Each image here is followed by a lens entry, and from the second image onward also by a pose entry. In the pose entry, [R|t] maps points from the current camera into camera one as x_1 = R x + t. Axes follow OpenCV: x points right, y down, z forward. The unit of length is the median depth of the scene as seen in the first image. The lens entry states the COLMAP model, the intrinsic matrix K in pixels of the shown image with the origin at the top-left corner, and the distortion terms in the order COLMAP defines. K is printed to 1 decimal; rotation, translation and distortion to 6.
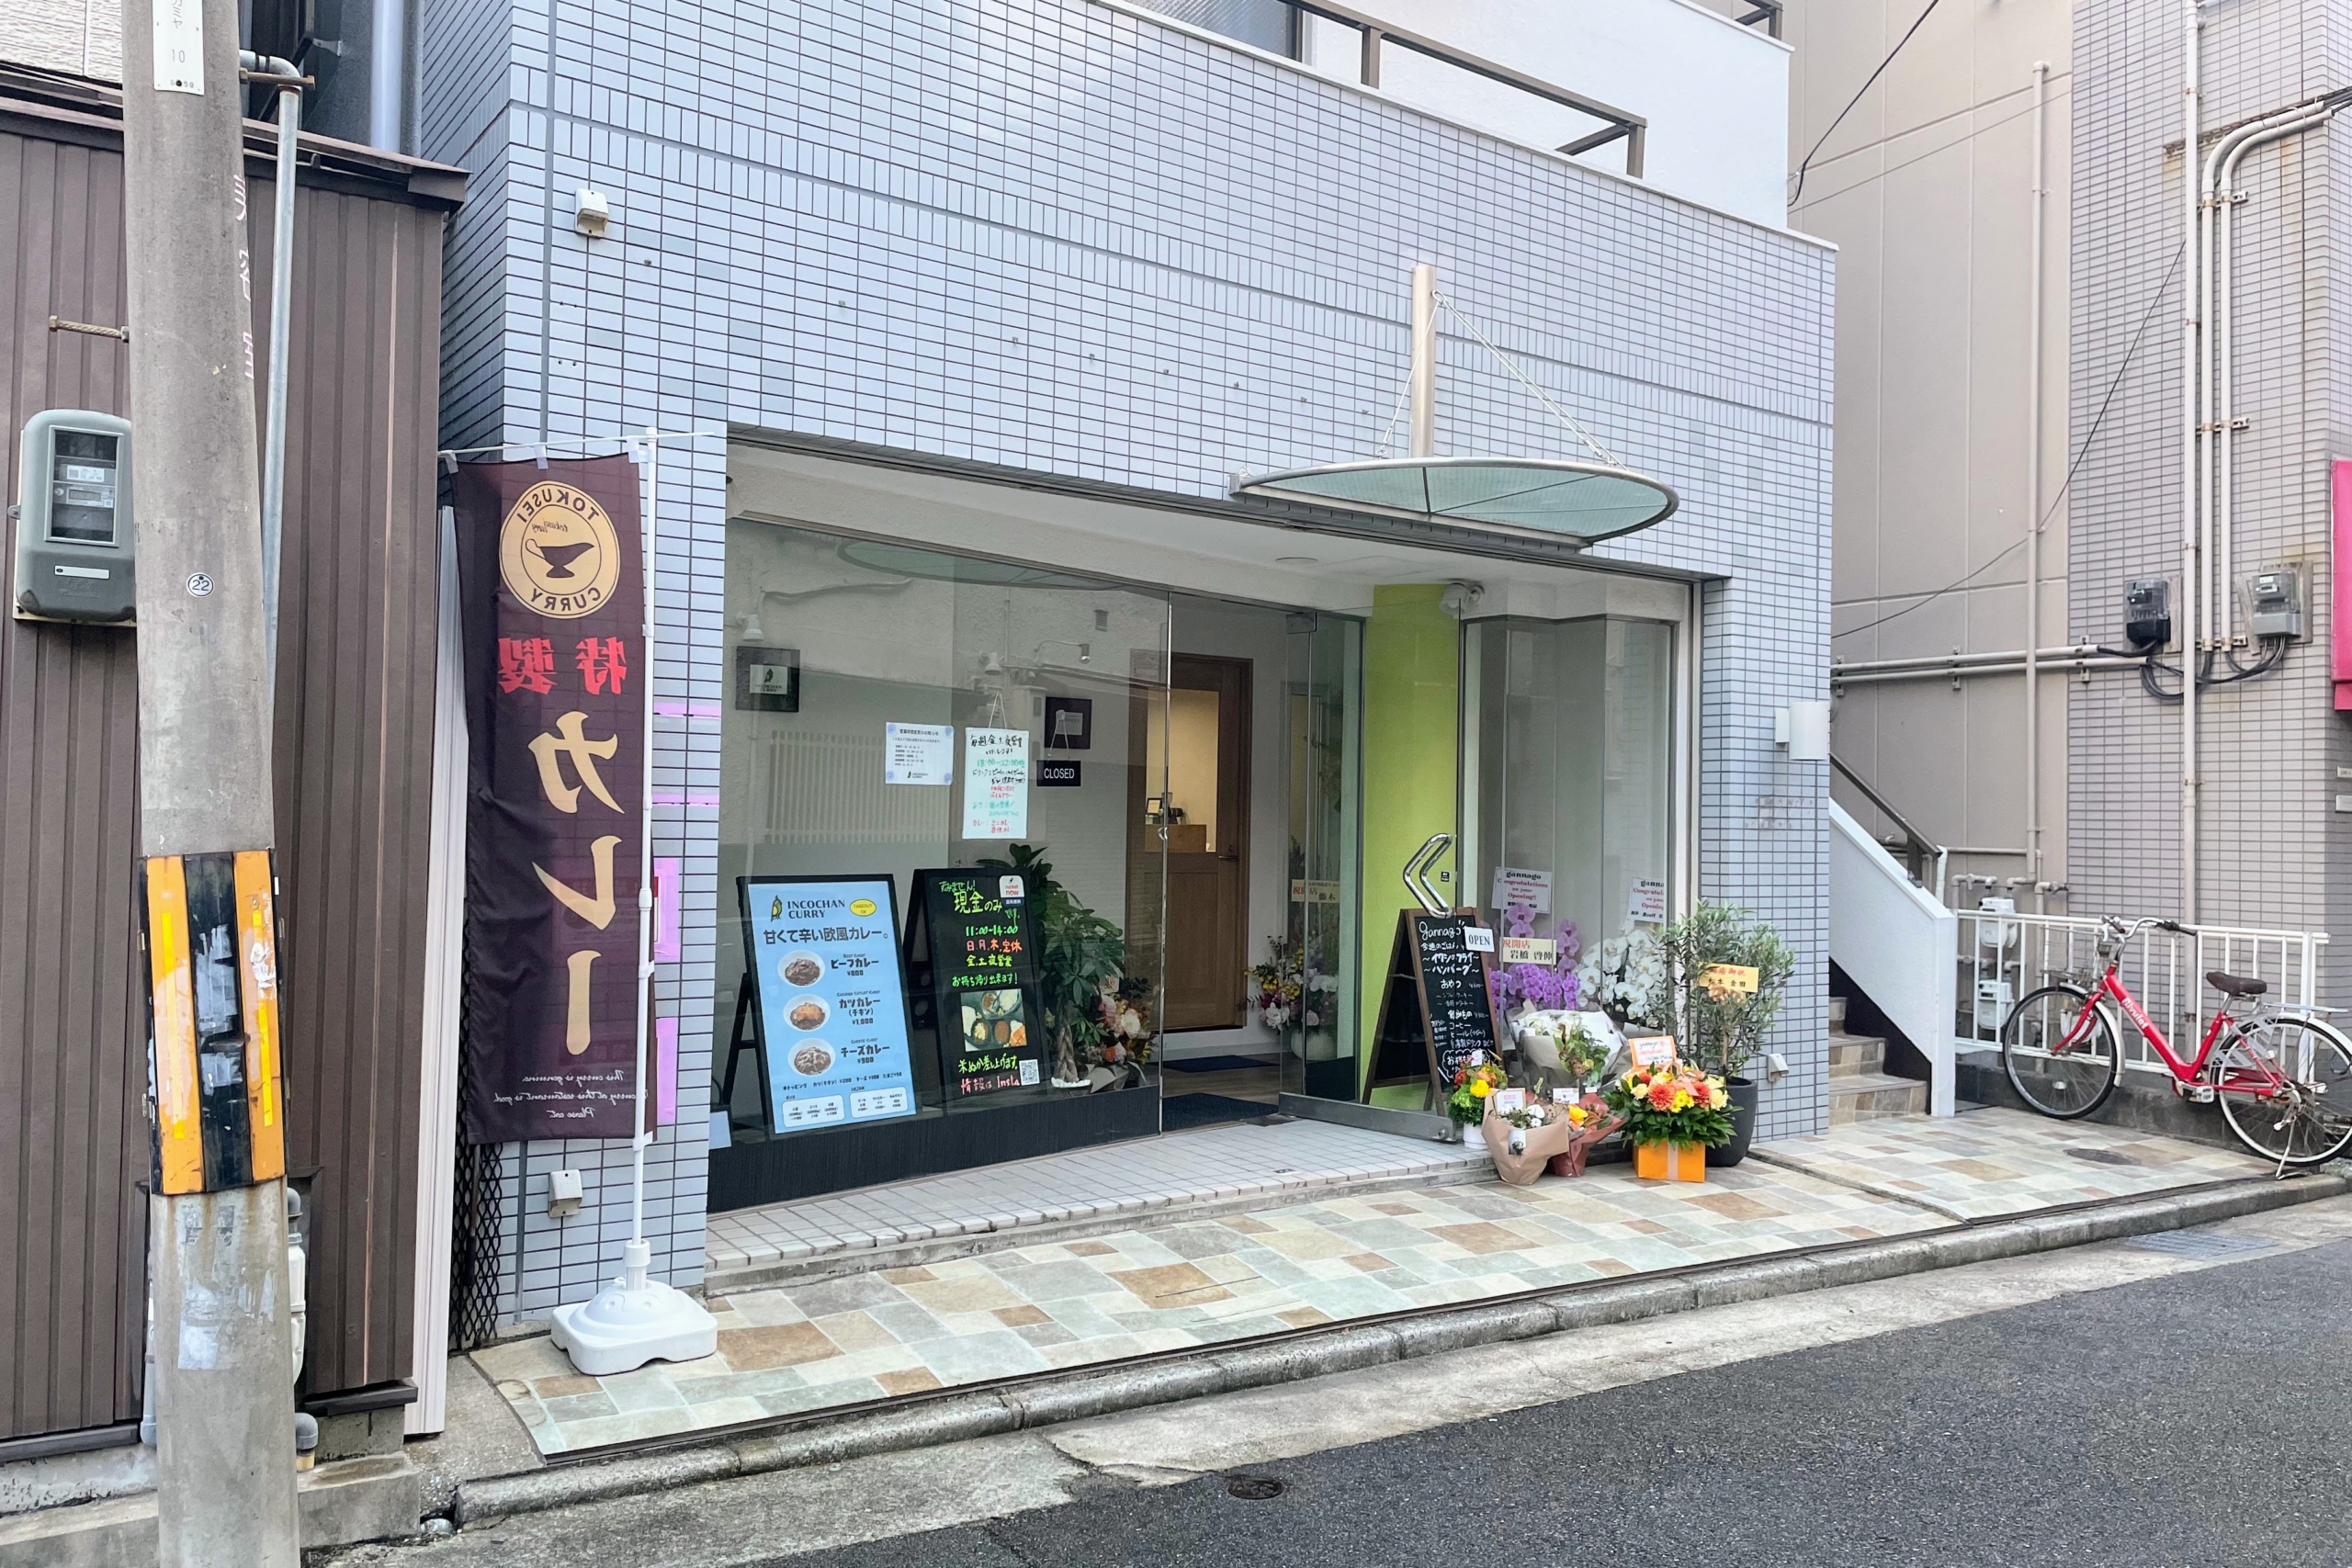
lens RADIAL K [[1763.6, 0, 1179.8], [0, 1763.6, 777.4], [0, 0, 1]] dist [0.078020, -0.104920]
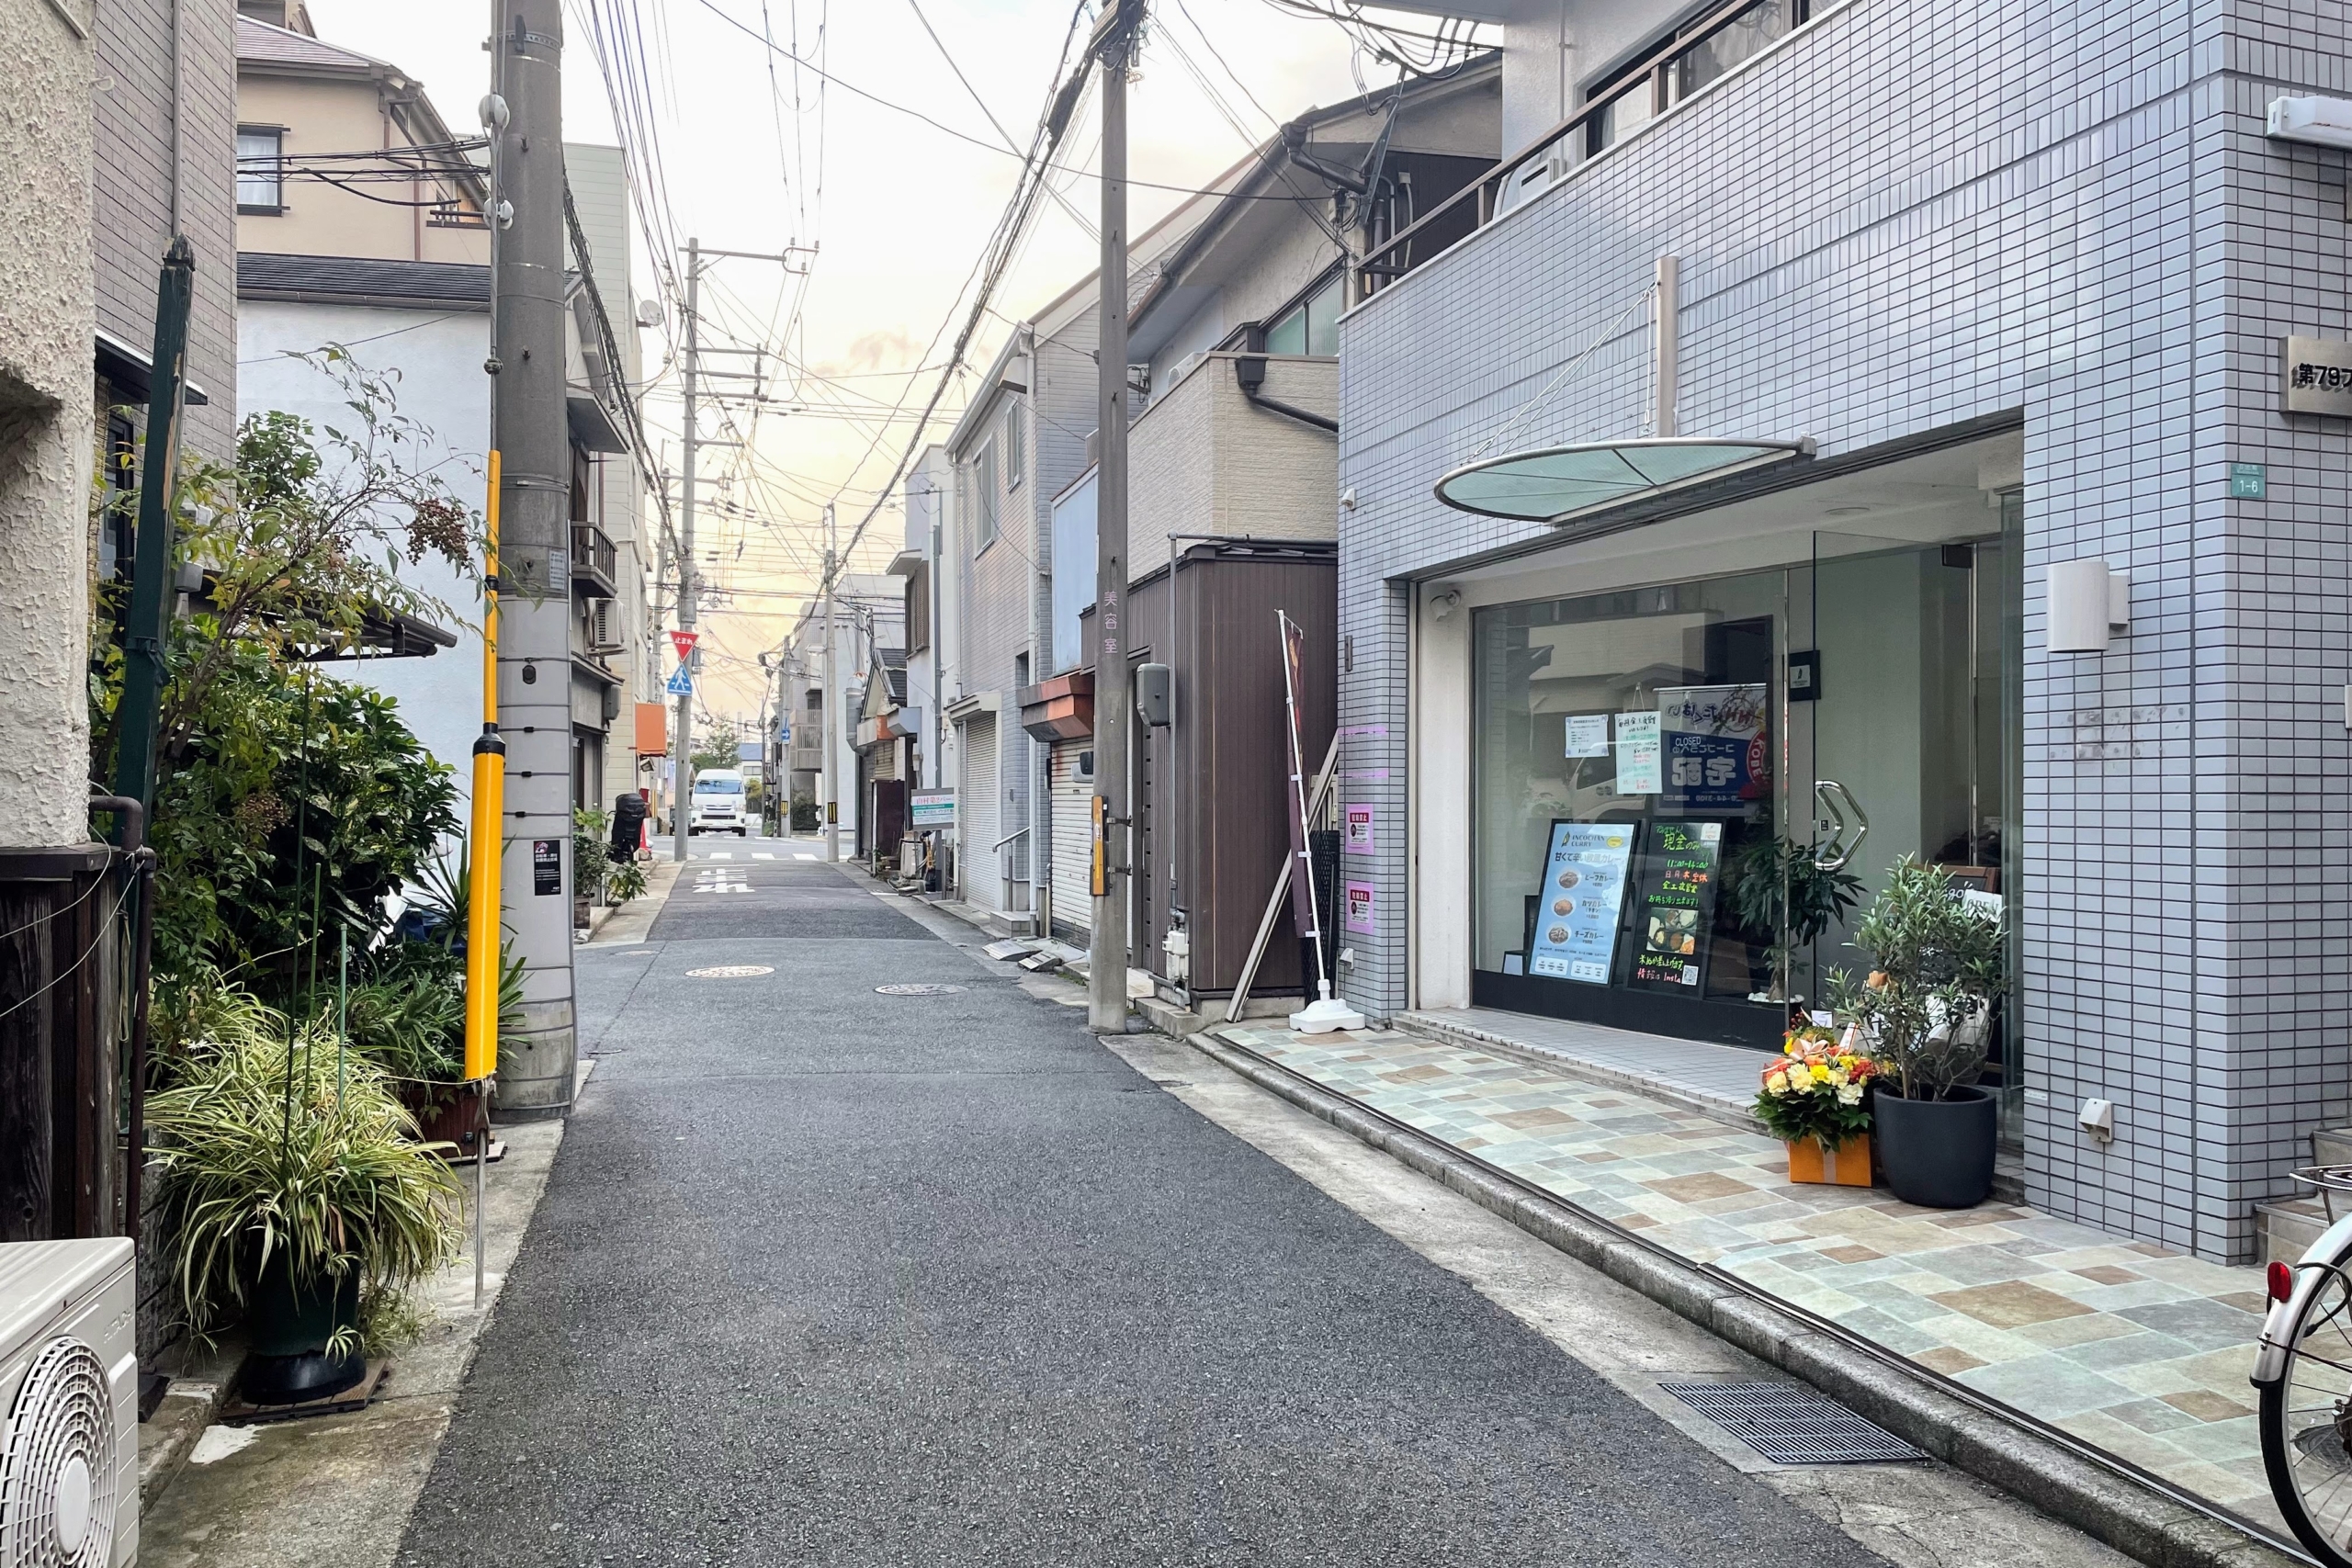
lens RADIAL K [[1763.6, 0, 1177.4], [0, 1763.6, 773.4], [0, 0, 1]] dist [0.078020, -0.104920]
pose [[-0.288531, -0.031454, -0.956954, 1.199581], [0.019152, 0.999071, -0.038613, 0.060174], [0.957279, -0.029469, -0.287660, 0.971331]]
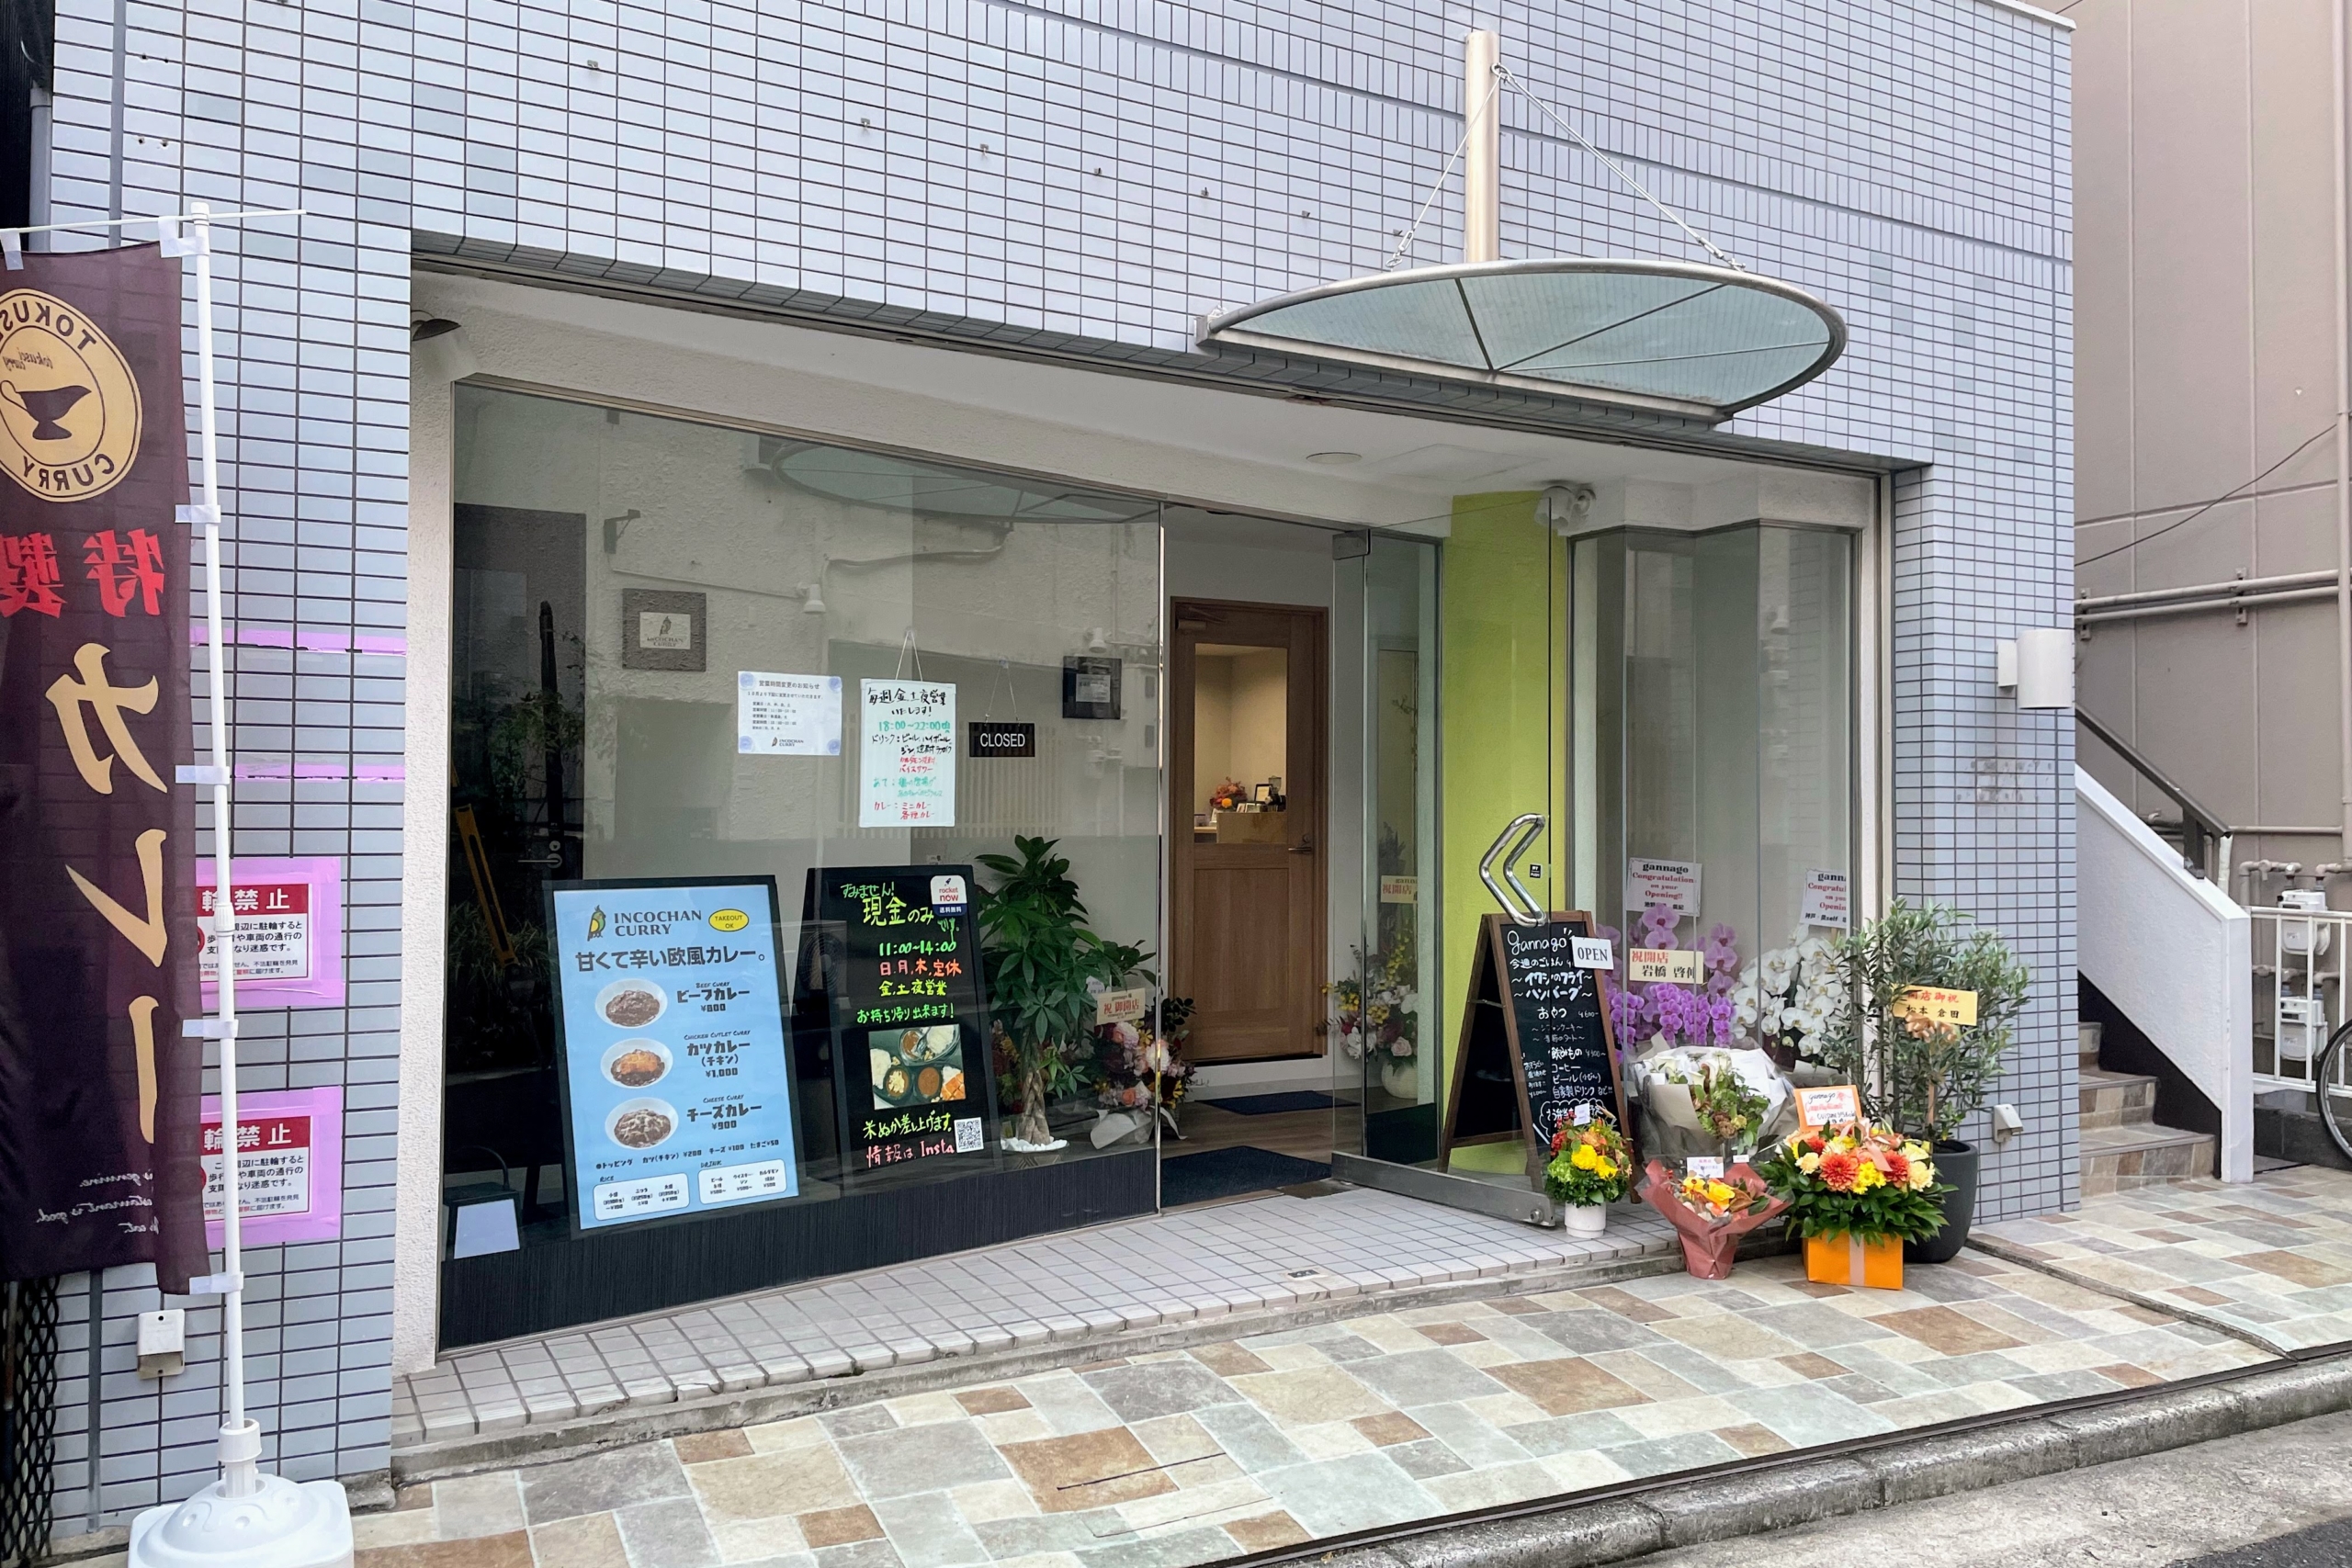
lens RADIAL K [[1763.6, 0, 1170.4], [0, 1763.6, 780.2], [0, 0, 1]] dist [0.078020, -0.104920]
pose [[0.993213, -0.015532, -0.115265, 0.086192], [0.015995, 0.999867, 0.003095, 0.013269], [0.115202, -0.004917, 0.993330, 0.245406]]
